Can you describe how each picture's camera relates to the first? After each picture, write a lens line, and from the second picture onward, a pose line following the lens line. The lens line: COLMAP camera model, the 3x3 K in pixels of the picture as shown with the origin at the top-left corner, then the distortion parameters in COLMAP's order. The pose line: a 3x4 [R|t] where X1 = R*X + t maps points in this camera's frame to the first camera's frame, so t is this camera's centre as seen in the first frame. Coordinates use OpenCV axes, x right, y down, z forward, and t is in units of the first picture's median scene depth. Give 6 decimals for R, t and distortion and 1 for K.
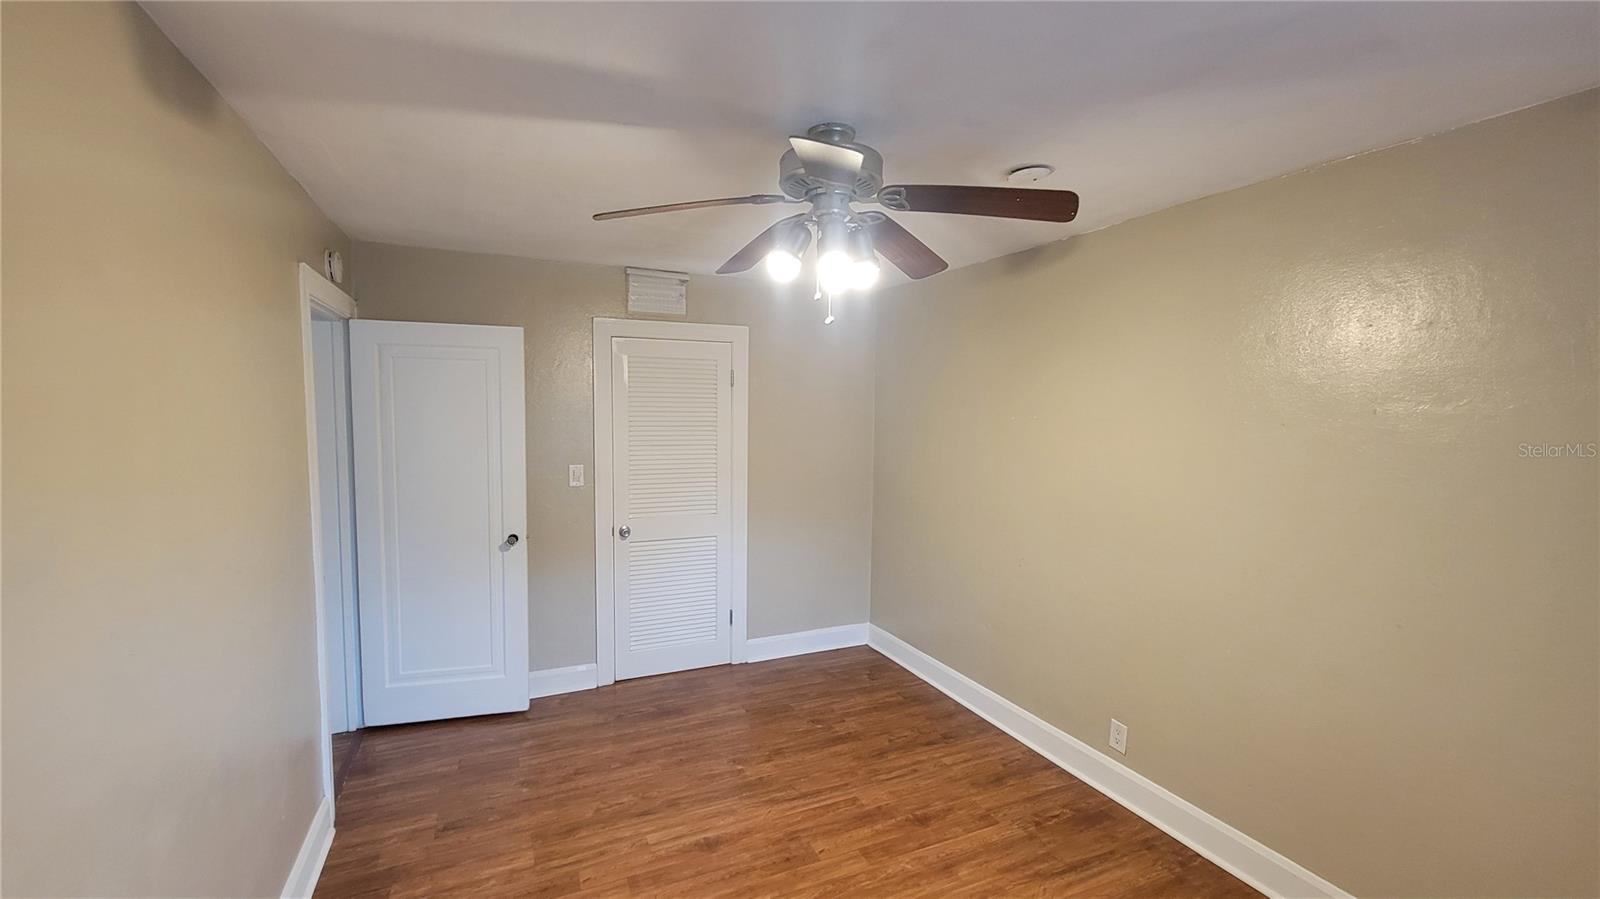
lens RADIAL K [[651.0, 0, 796.7], [0, 651.0, 450.5], [0, 0, 1]] dist [-0.001285, -0.000391]
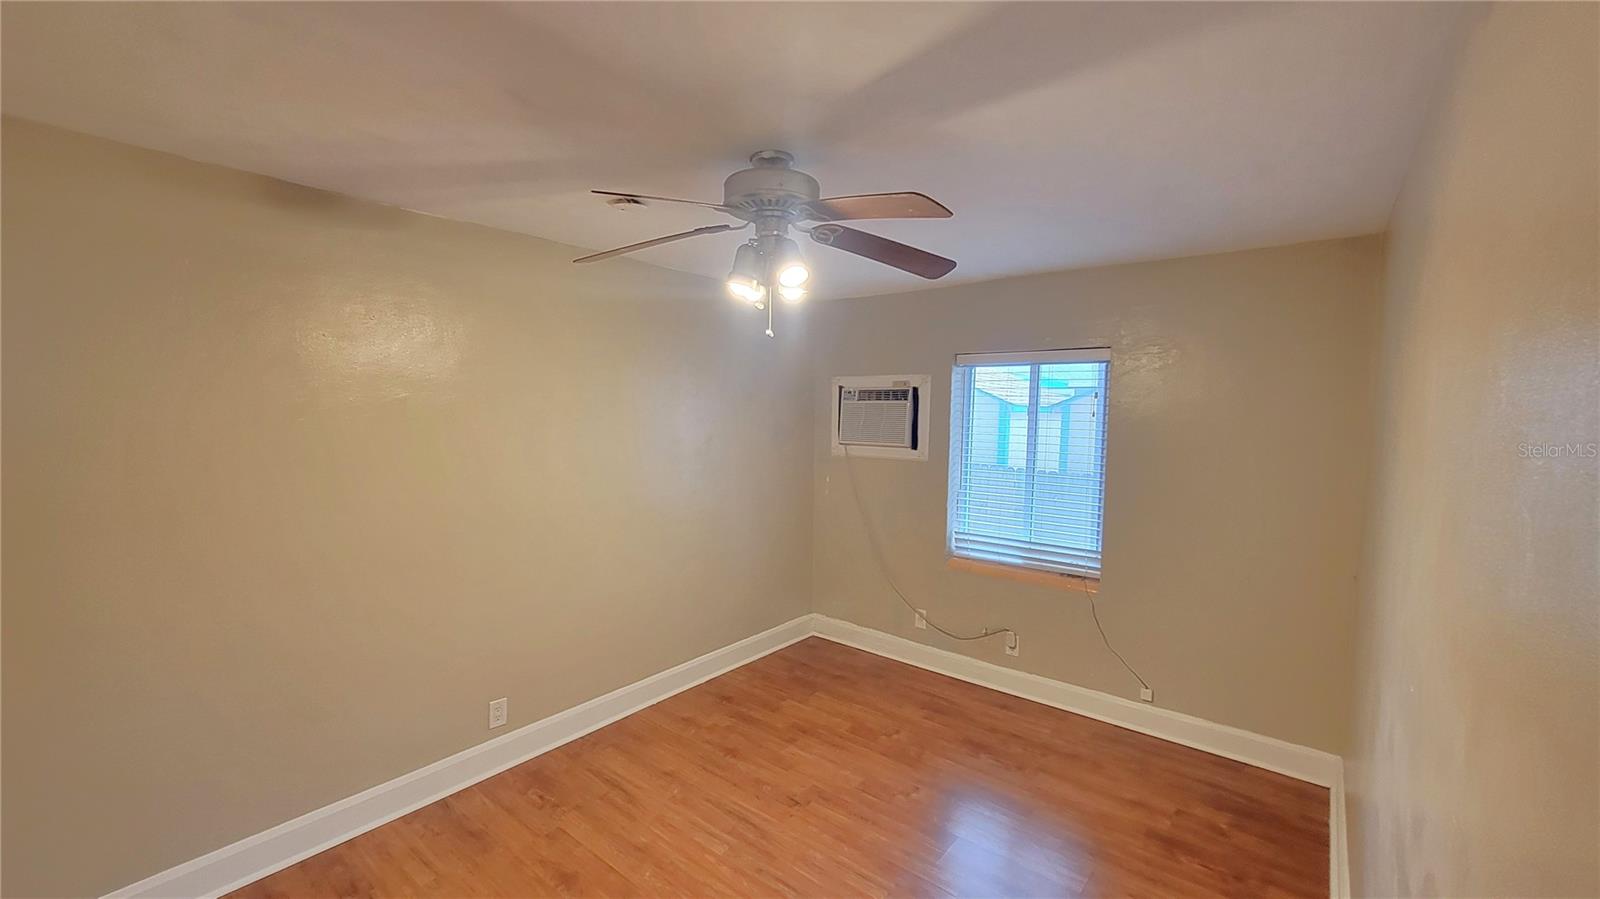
lens RADIAL K [[651.0, 0, 798.6], [0, 651.0, 451.7], [0, 0, 1]] dist [-0.001285, -0.000391]
pose [[-0.441250, -0.078364, 0.893956, -0.717142], [0.042145, 0.993271, 0.107873, -0.090033], [-0.896394, 0.085275, -0.434978, 1.097169]]
